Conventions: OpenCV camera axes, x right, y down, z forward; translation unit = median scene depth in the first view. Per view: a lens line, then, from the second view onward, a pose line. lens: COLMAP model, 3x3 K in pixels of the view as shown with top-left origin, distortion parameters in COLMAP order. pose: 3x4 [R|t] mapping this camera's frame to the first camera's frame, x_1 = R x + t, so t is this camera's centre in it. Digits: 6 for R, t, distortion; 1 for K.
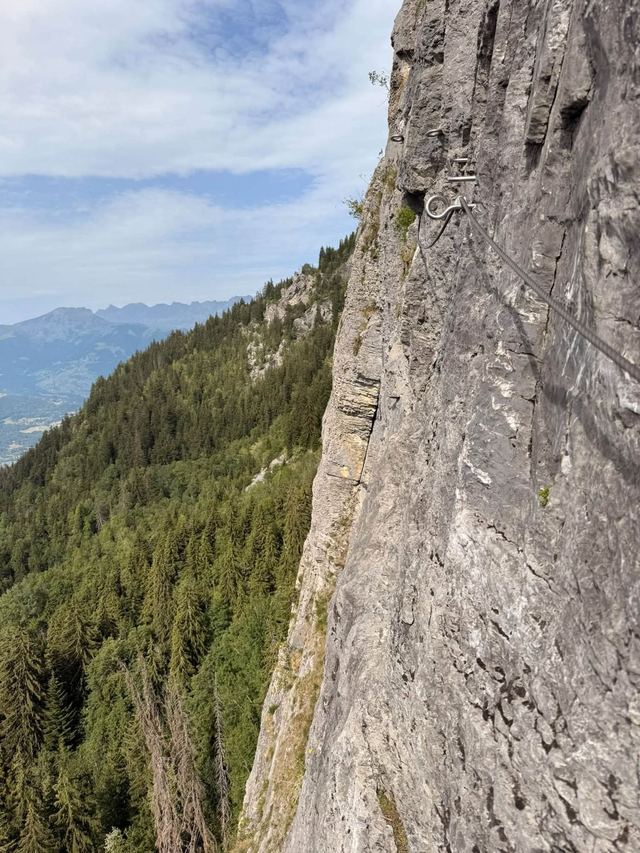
lens RADIAL K [[596.0, 0, 328.8], [0, 596.0, 426.7], [0, 0, 1]] dist [0.089679, -0.109150]
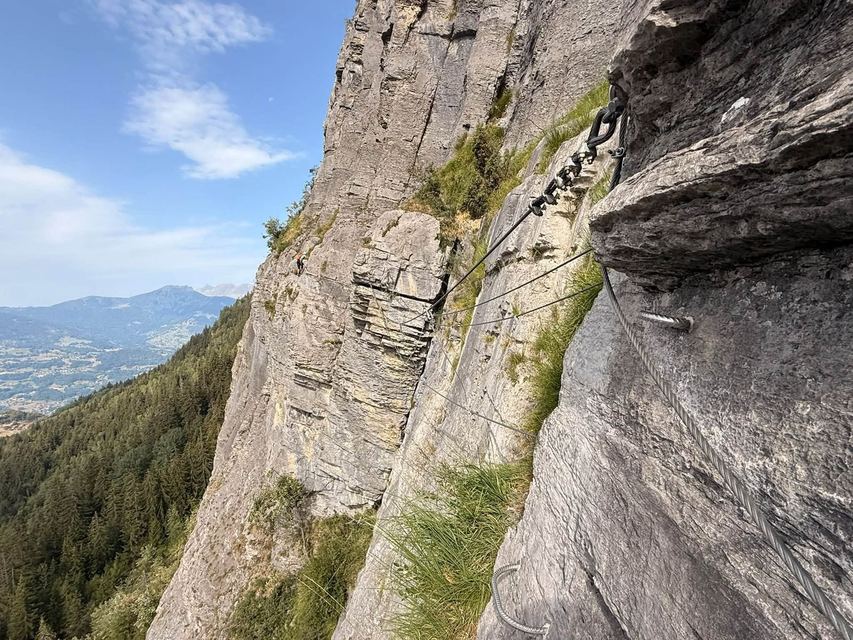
lens RADIAL K [[436.4, 0, 425.2], [0, 436.4, 322.7], [0, 0, 1]] dist [0.001278, -0.000184]
pose [[0.992215, 0.002663, 0.124508, 0.015751], [0.012228, 0.992857, -0.118680, 0.139900], [-0.123935, 0.119278, 0.985095, -0.298106]]
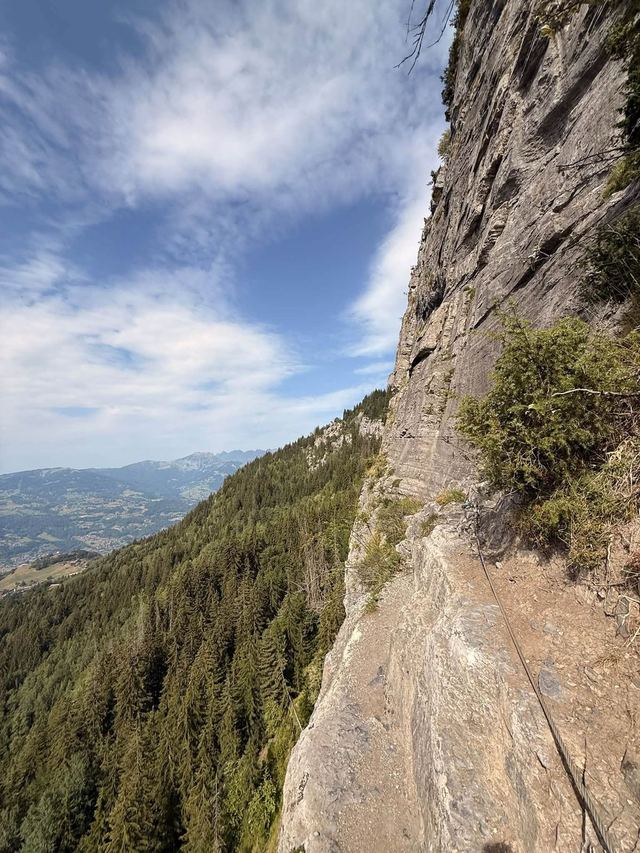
lens RADIAL K [[340.4, 0, 321.6], [0, 340.4, 424.6], [0, 0, 1]] dist [-0.001150, -0.000009]
pose [[0.998293, -0.002392, -0.058359, -0.026876], [-0.013811, 0.961164, -0.275631, 0.073470], [0.056752, 0.275966, 0.959490, -0.082773]]
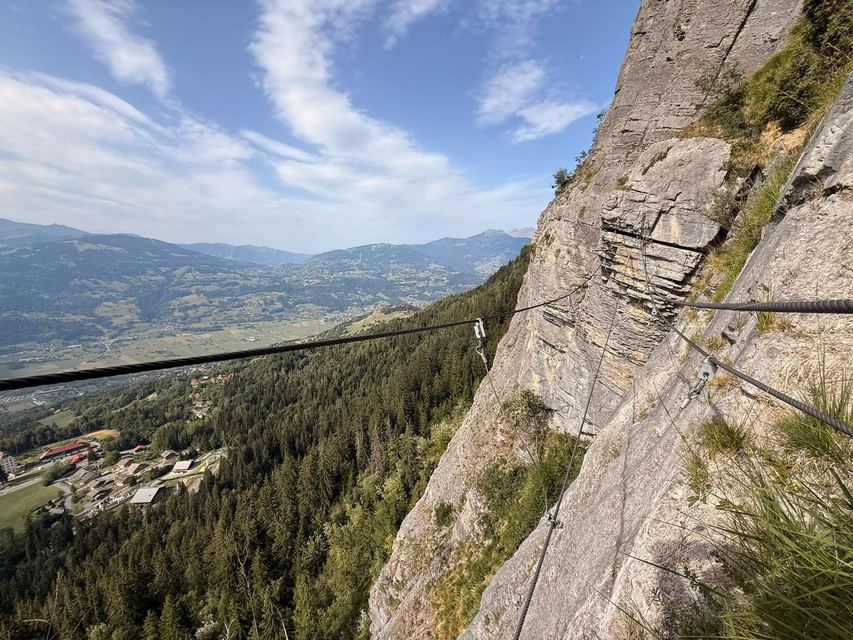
lens RADIAL K [[340.4, 0, 428.6], [0, 340.4, 323.1], [0, 0, 1]] dist [-0.001150, -0.000009]
pose [[0.838407, 0.138021, -0.527279, 0.018331], [-0.100298, 0.989955, 0.099651, 0.138322], [0.535736, -0.030663, 0.843828, -0.292543]]
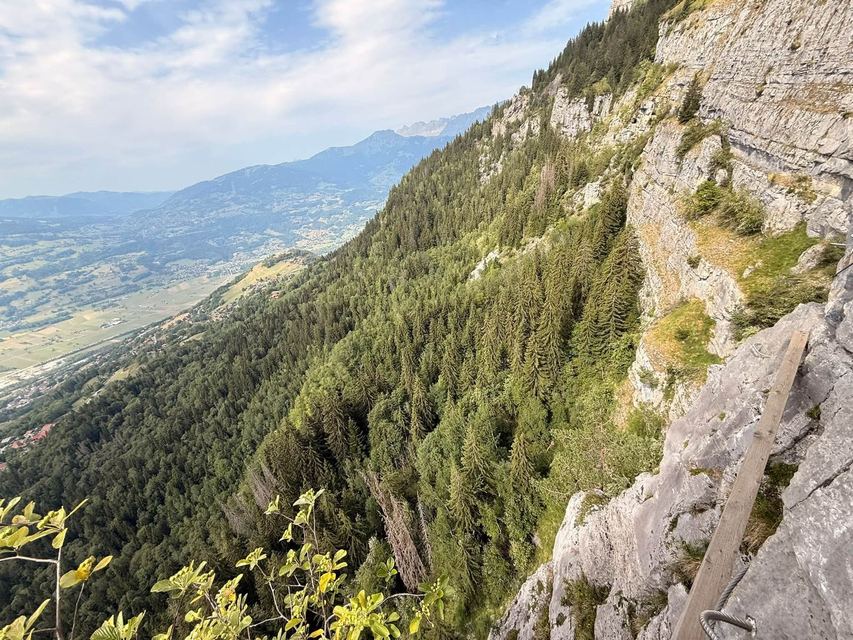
lens RADIAL K [[339.9, 0, 426.5], [0, 339.9, 320.0], [0, 0, 1]] dist [-0.000160, 0.000123]
pose [[0.953007, 0.042337, -0.299974, 0.011237], [0.061900, 0.942083, 0.329618, -0.045085], [0.296556, -0.332697, 0.895191, 0.069559]]
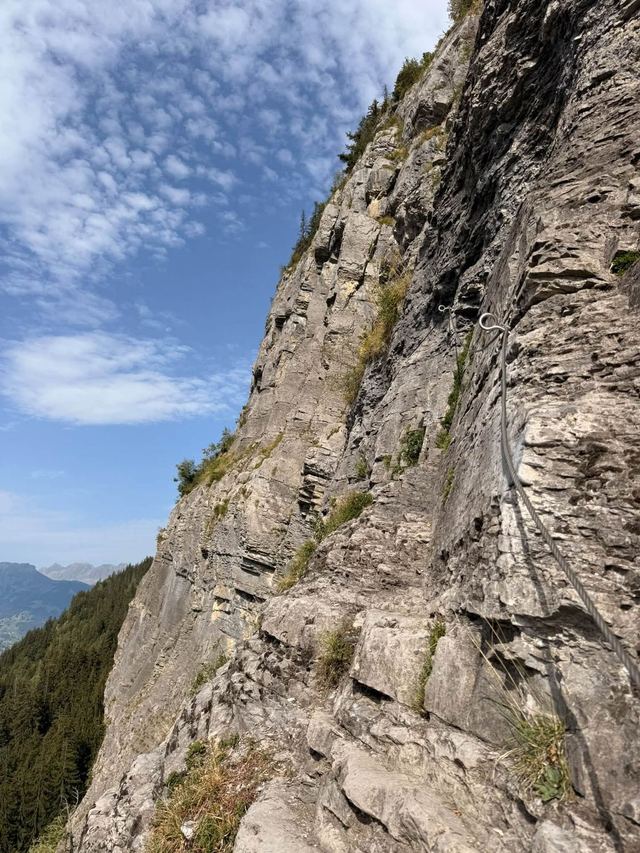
lens RADIAL K [[596.0, 0, 328.8], [0, 596.0, 426.7], [0, 0, 1]] dist [0.089679, -0.109150]
pose [[0.995702, 0.066363, 0.064604, 0.012258], [-0.032193, 0.902045, -0.430439, 0.157498], [-0.086841, 0.426509, 0.900305, -0.326753]]
